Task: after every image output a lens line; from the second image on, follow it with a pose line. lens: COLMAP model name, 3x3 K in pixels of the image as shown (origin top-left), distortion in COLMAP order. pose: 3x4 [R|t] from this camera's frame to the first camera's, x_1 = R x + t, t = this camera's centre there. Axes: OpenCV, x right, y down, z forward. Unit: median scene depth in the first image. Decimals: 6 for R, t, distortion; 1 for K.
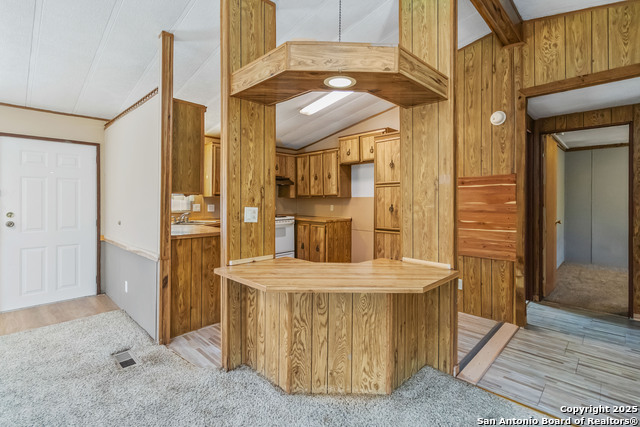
lens RADIAL K [[301.6, 0, 323.8], [0, 301.6, 201.0], [0, 0, 1]] dist [0.001009, -0.000012]
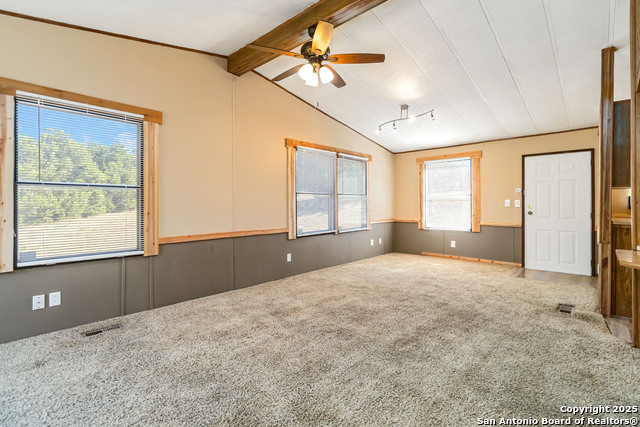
lens RADIAL K [[301.6, 0, 325.9], [0, 301.6, 203.6], [0, 0, 1]] dist [0.001009, -0.000012]
pose [[0.028883, -0.001158, -0.999582, 0.543202], [-0.001587, 0.999998, -0.001204, 0.037734], [0.999582, 0.001621, 0.028881, -0.102810]]
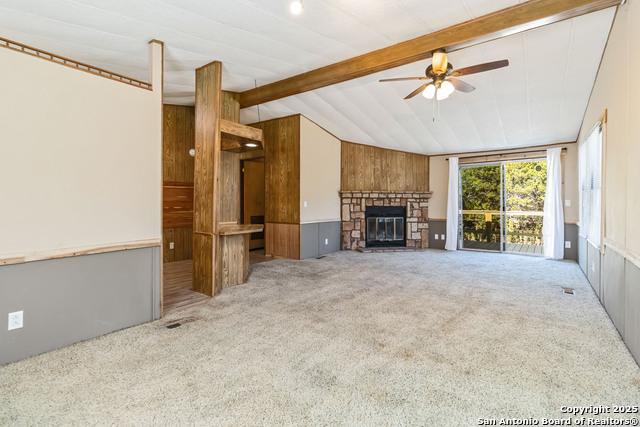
lens RADIAL K [[301.6, 0, 320.7], [0, 301.6, 201.1], [0, 0, 1]] dist [0.001009, -0.000012]
pose [[-0.136021, -0.000493, 0.990706, -1.520016], [-0.002672, 0.999996, 0.000130, 0.032841], [-0.990702, -0.002630, -0.136022, 0.491728]]
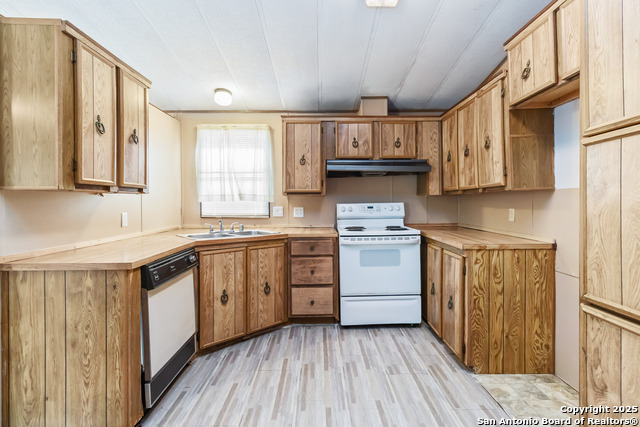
lens RADIAL K [[301.6, 0, 320.1], [0, 301.6, 205.2], [0, 0, 1]] dist [0.001009, -0.000012]
pose [[0.706873, -0.000356, -0.707341, 0.285614], [0.008131, 0.999938, 0.007621, 0.004715], [0.707294, -0.011139, 0.706832, 0.932994]]
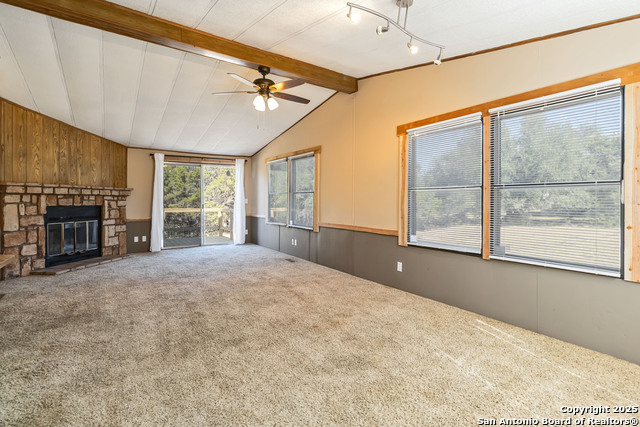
lens RADIAL K [[301.6, 0, 320.2], [0, 301.6, 199.4], [0, 0, 1]] dist [0.001009, -0.000012]
pose [[-0.978815, -0.005152, 0.204681, -0.955509], [-0.006002, 0.999976, -0.003535, 0.030359], [-0.204658, -0.004688, -0.978822, 1.108296]]
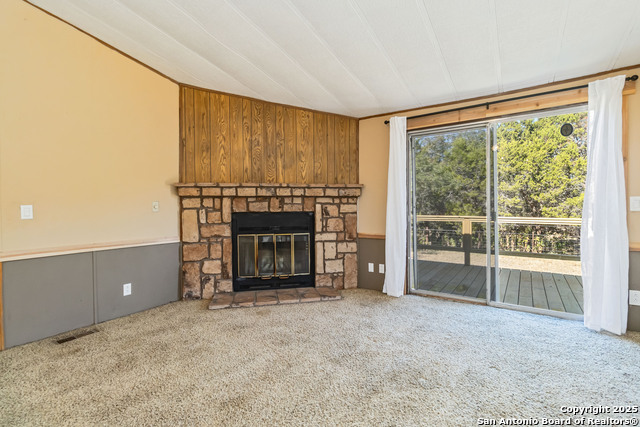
lens RADIAL K [[301.6, 0, 320.1], [0, 301.6, 206.8], [0, 0, 1]] dist [0.001009, -0.000012]
pose [[-0.175704, -0.013506, 0.984350, -0.460492], [0.005273, 0.999879, 0.014661, 0.031359], [-0.984429, 0.007766, -0.175612, -0.342926]]
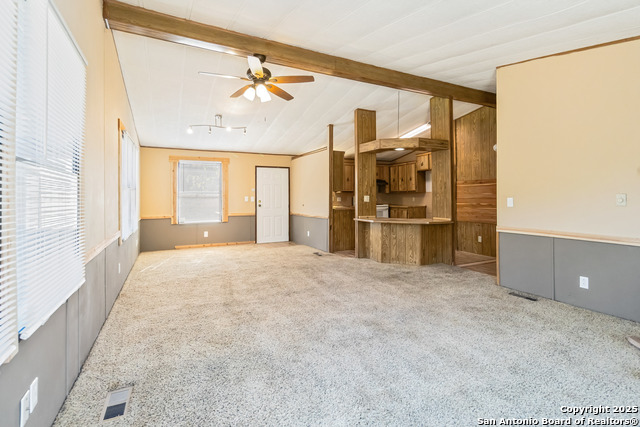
lens RADIAL K [[301.6, 0, 325.6], [0, 301.6, 197.6], [0, 0, 1]] dist [0.001009, -0.000012]
pose [[0.947085, -0.008229, -0.320876, 0.186701], [0.007337, 0.999965, -0.003988, 0.034475], [0.320898, 0.001423, 0.947113, -1.153279]]
